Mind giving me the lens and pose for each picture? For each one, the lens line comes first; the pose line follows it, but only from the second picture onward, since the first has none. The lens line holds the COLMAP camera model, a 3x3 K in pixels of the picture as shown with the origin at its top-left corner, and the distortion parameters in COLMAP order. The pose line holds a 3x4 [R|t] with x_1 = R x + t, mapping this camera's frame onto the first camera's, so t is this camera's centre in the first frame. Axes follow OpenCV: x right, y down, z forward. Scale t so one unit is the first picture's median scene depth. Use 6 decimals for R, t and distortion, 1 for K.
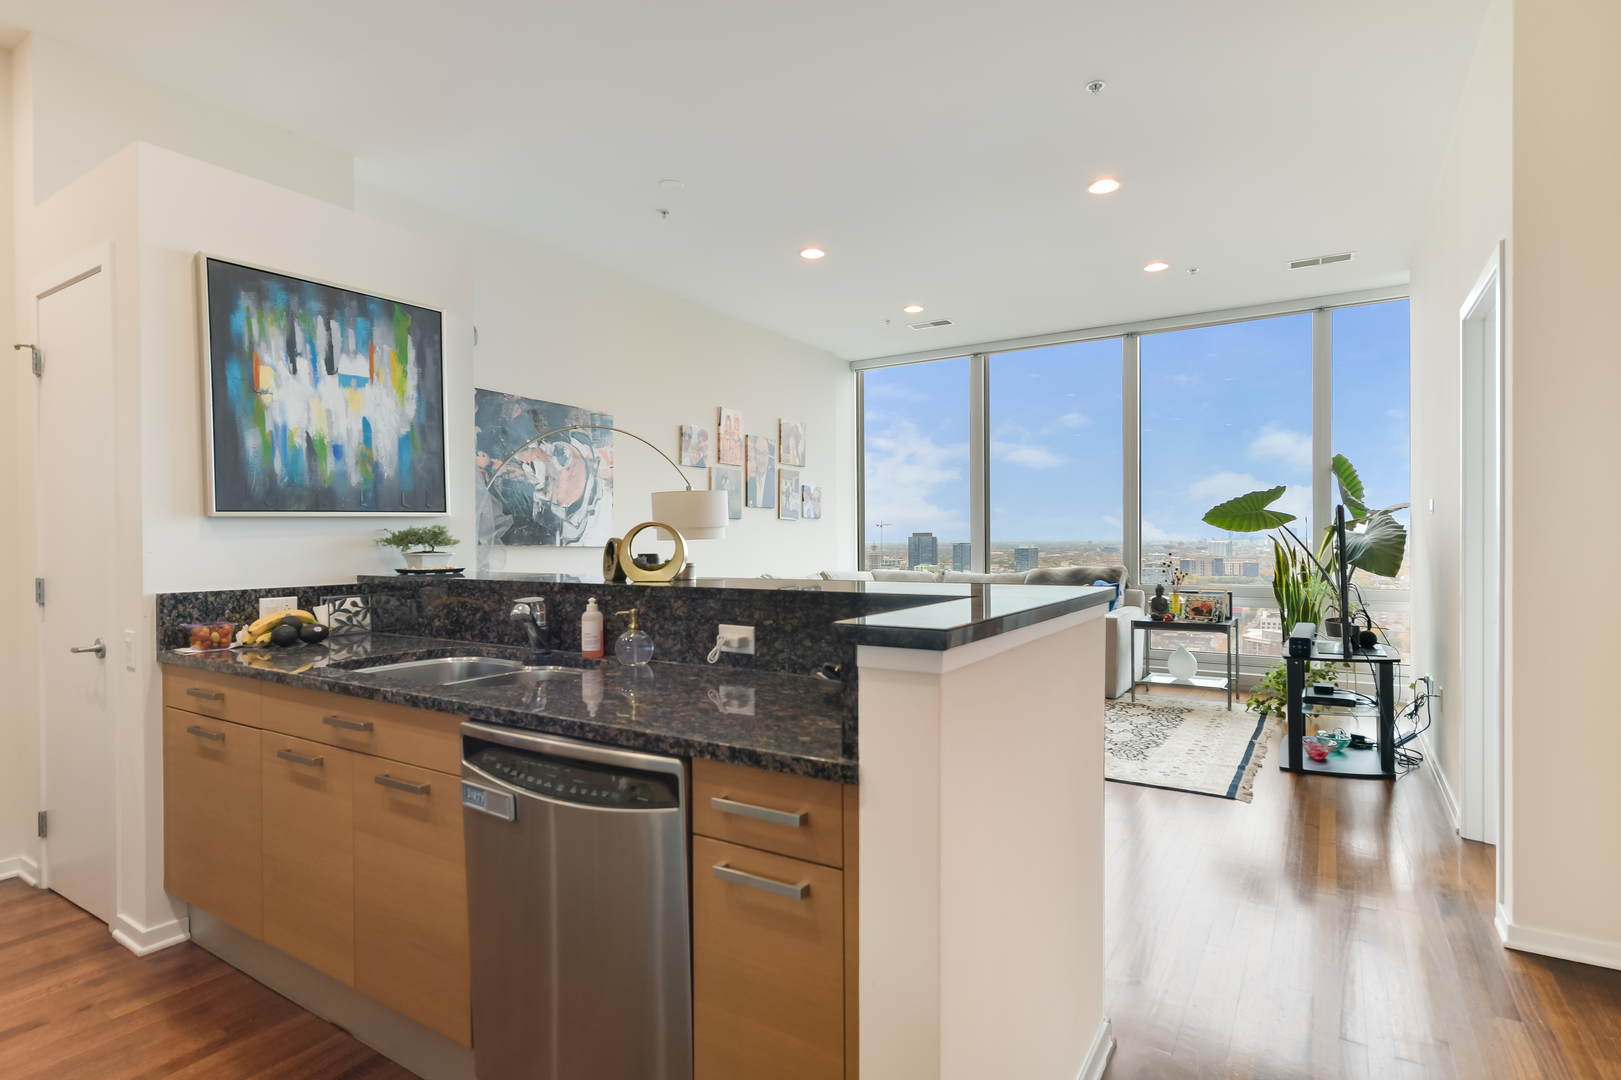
lens RADIAL K [[811.7, 0, 810.5], [0, 811.7, 540.0], [0, 0, 1]] dist [-0.000372, 0.000165]
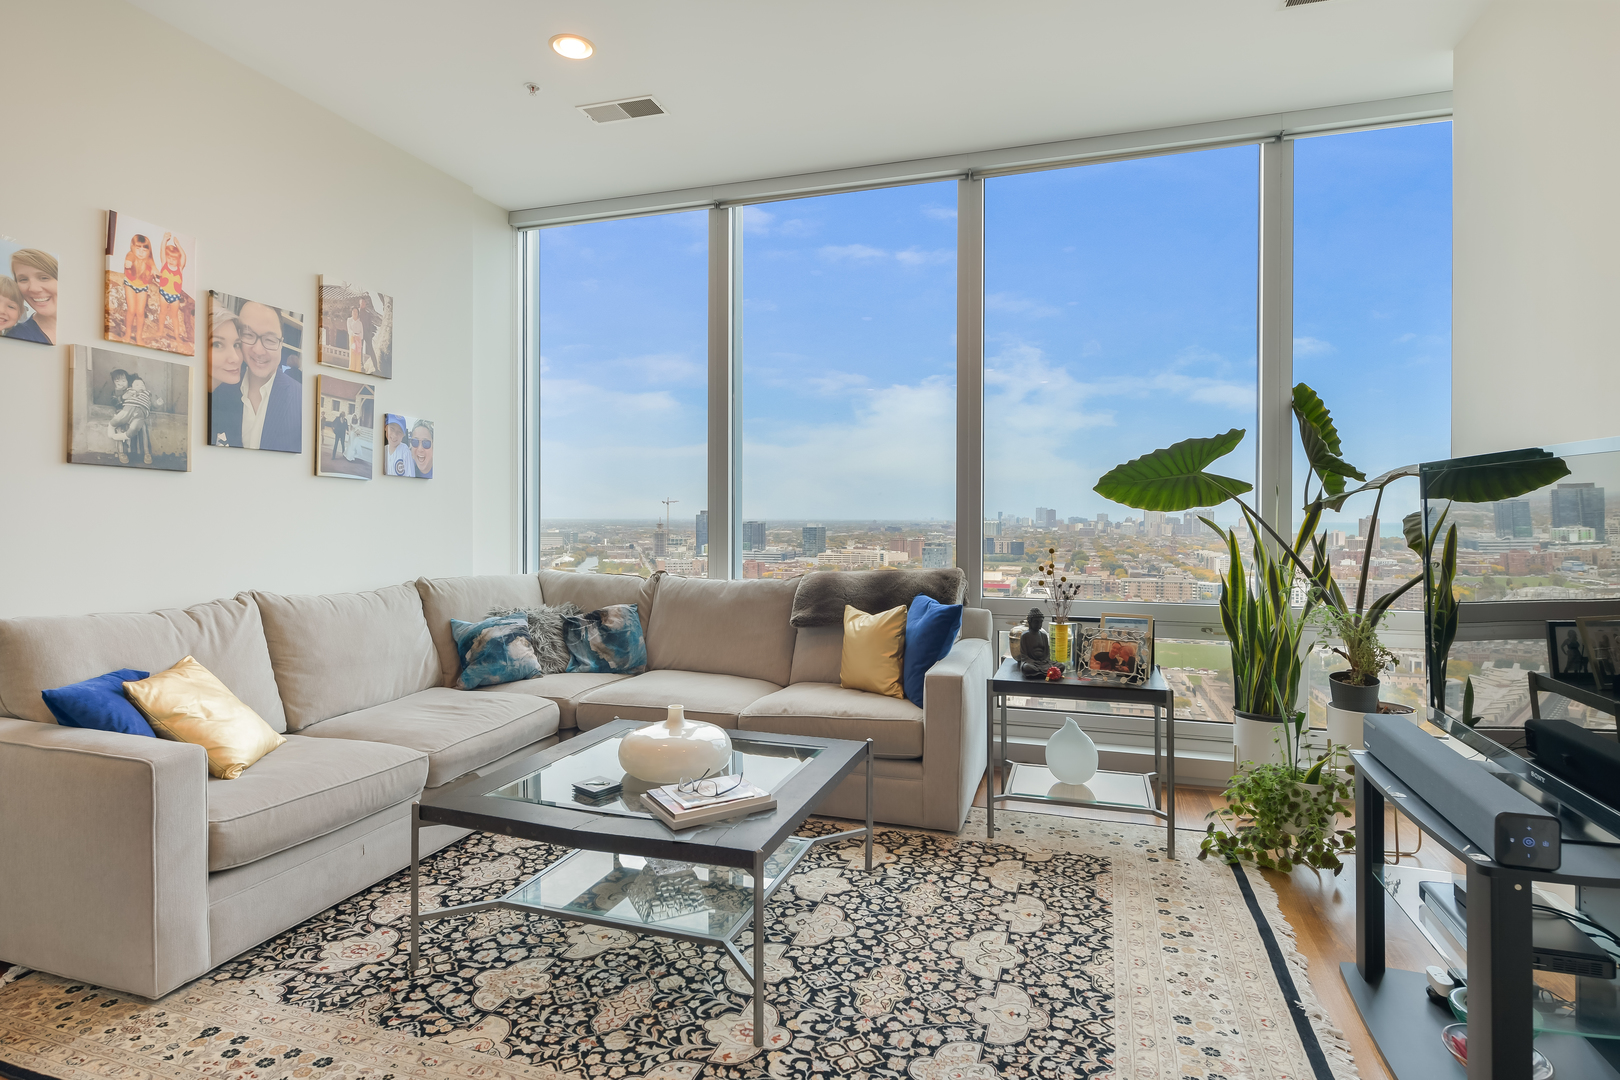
lens RADIAL K [[838.5, 0, 811.3], [0, 838.5, 520.6], [0, 0, 1]] dist [0.001086, -0.001097]
pose [[0.967352, 0.007781, 0.253317, 0.192772], [-0.008567, 0.999961, 0.001999, -0.003179], [-0.253292, -0.004103, 0.967381, 0.653654]]
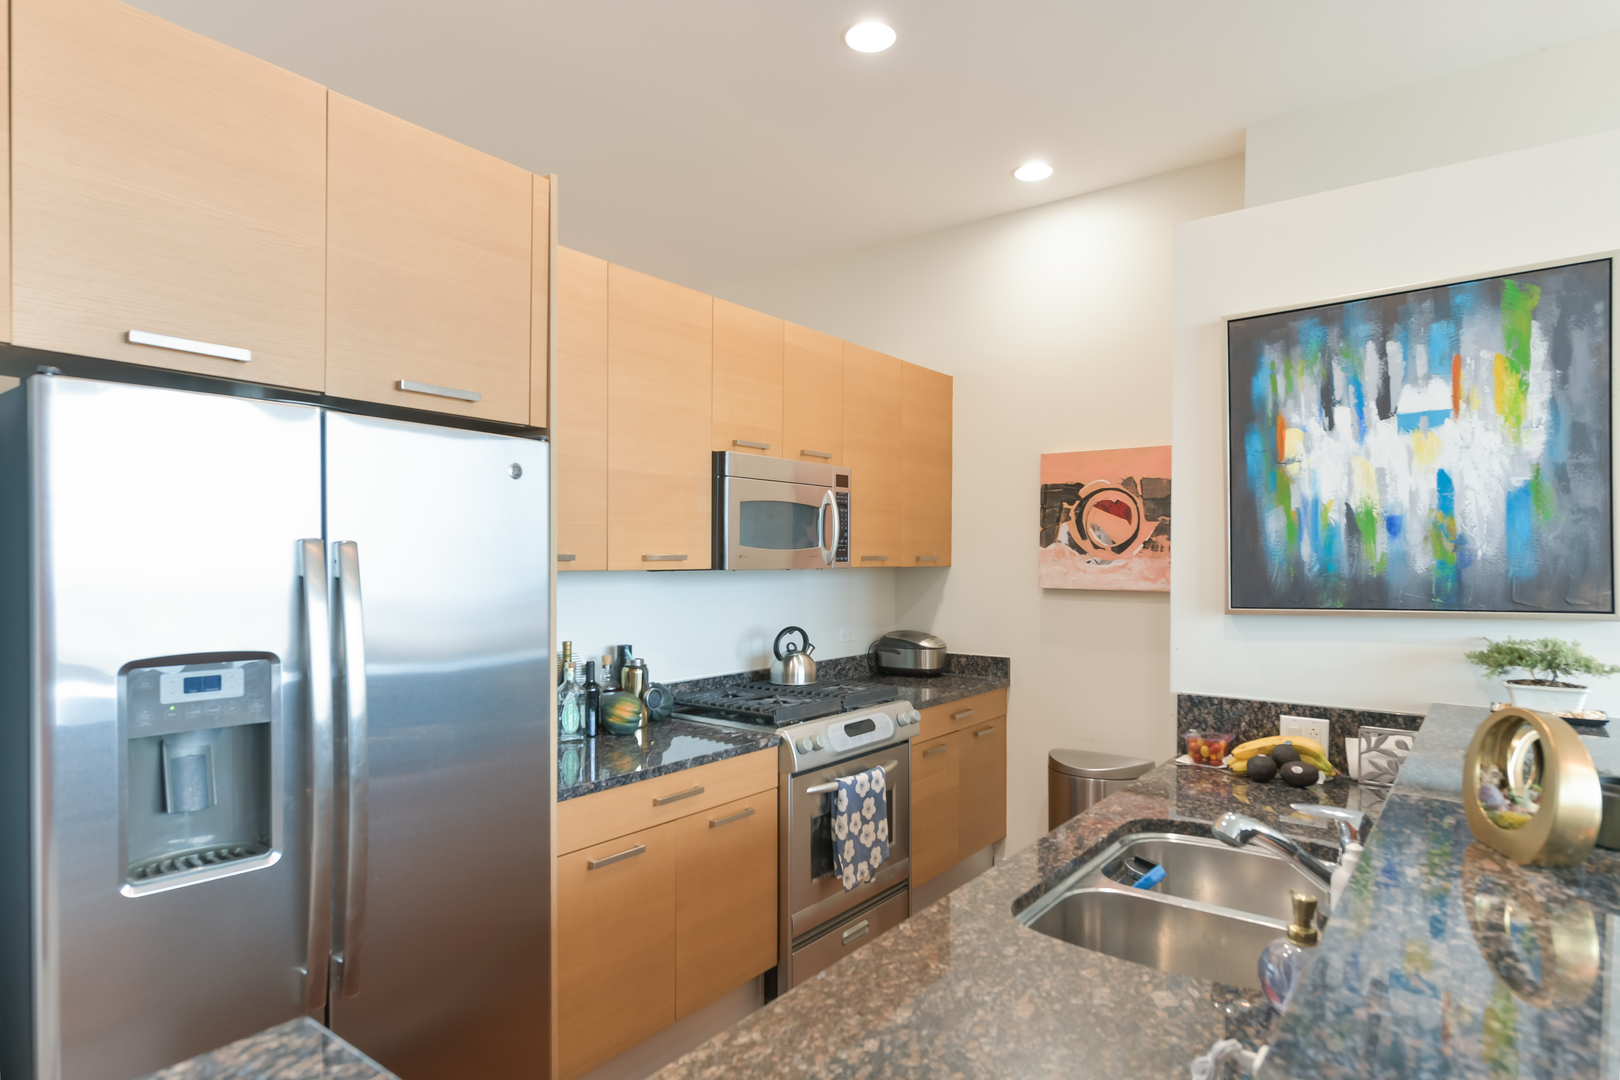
lens RADIAL K [[893.6, 0, 813.9], [0, 893.6, 573.1], [0, 0, 1]] dist [0.000587, -0.000183]
pose [[-0.089656, 0.022828, -0.995711, 0.147228], [-0.003497, 0.999724, 0.023235, -0.051432], [0.995967, 0.005565, -0.089551, 0.347514]]
